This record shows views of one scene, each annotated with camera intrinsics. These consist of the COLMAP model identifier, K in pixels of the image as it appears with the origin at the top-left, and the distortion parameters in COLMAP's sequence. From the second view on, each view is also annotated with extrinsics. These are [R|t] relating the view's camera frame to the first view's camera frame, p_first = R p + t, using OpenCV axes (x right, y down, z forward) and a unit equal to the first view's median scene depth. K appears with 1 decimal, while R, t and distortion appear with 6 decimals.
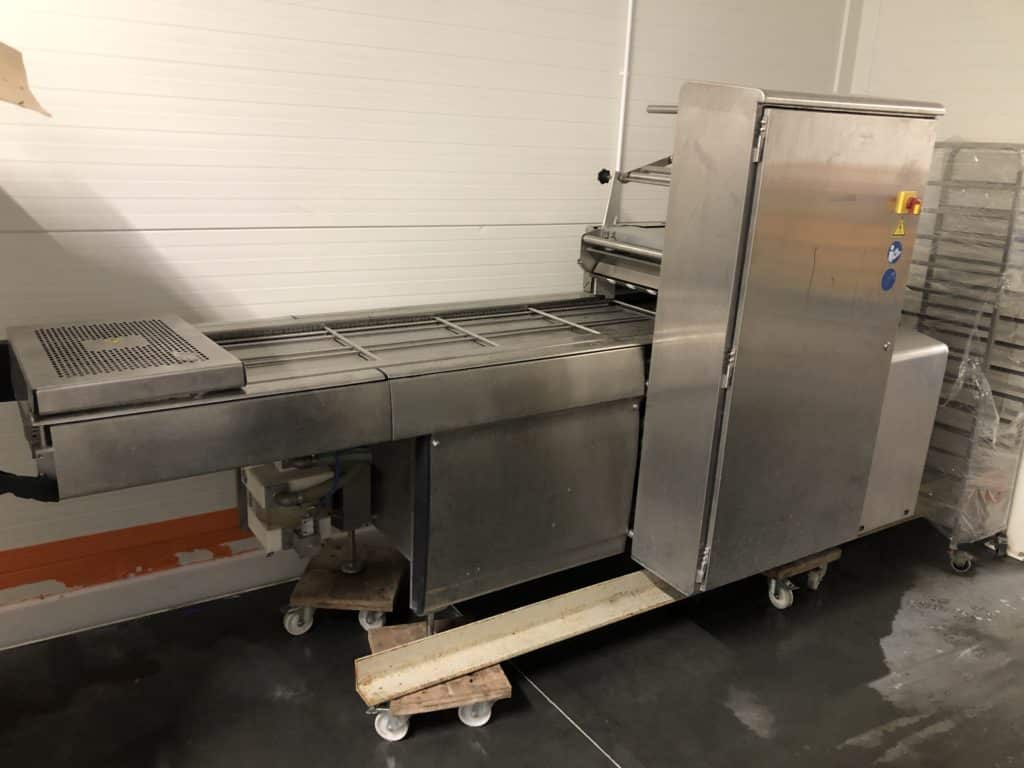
lens RADIAL K [[864.0, 0, 512.0], [0, 864.0, 384.0], [0, 0, 1]] dist [0.010050, 0.007043]
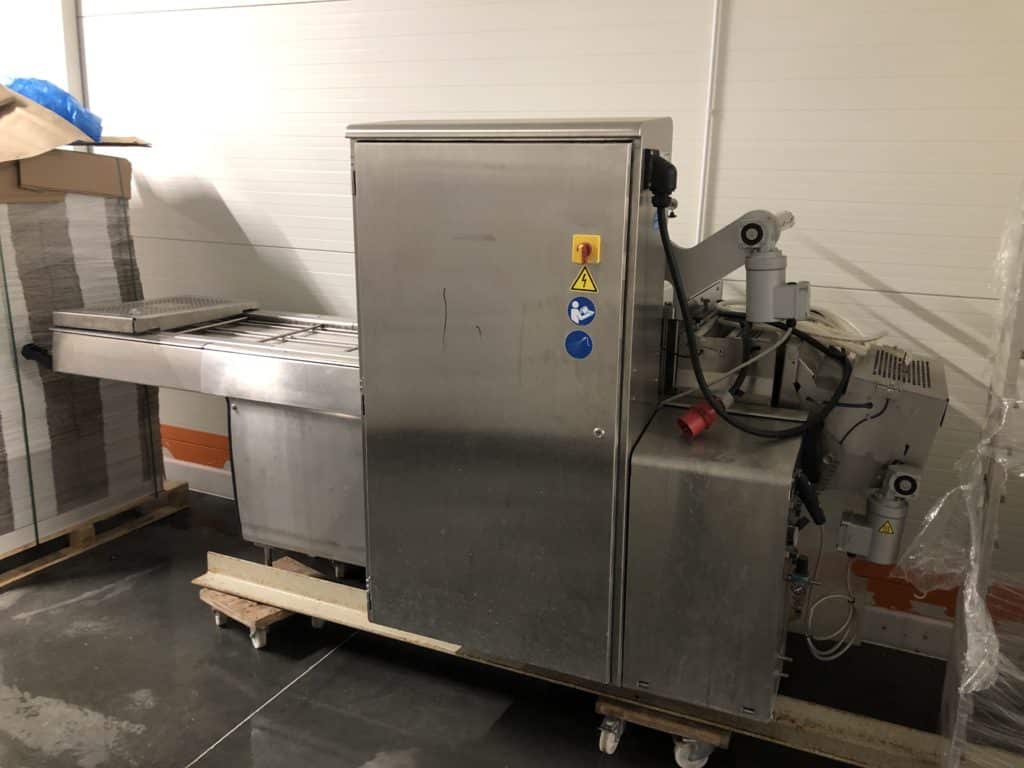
lens RADIAL K [[864.0, 0, 512.0], [0, 864.0, 384.0], [0, 0, 1]] dist [0.010050, 0.007043]
pose [[0.544445, 0.168064, -0.821787, 1.231000], [-0.235186, 0.971009, 0.042767, -0.121974], [0.805150, 0.169989, 0.568188, 0.586454]]
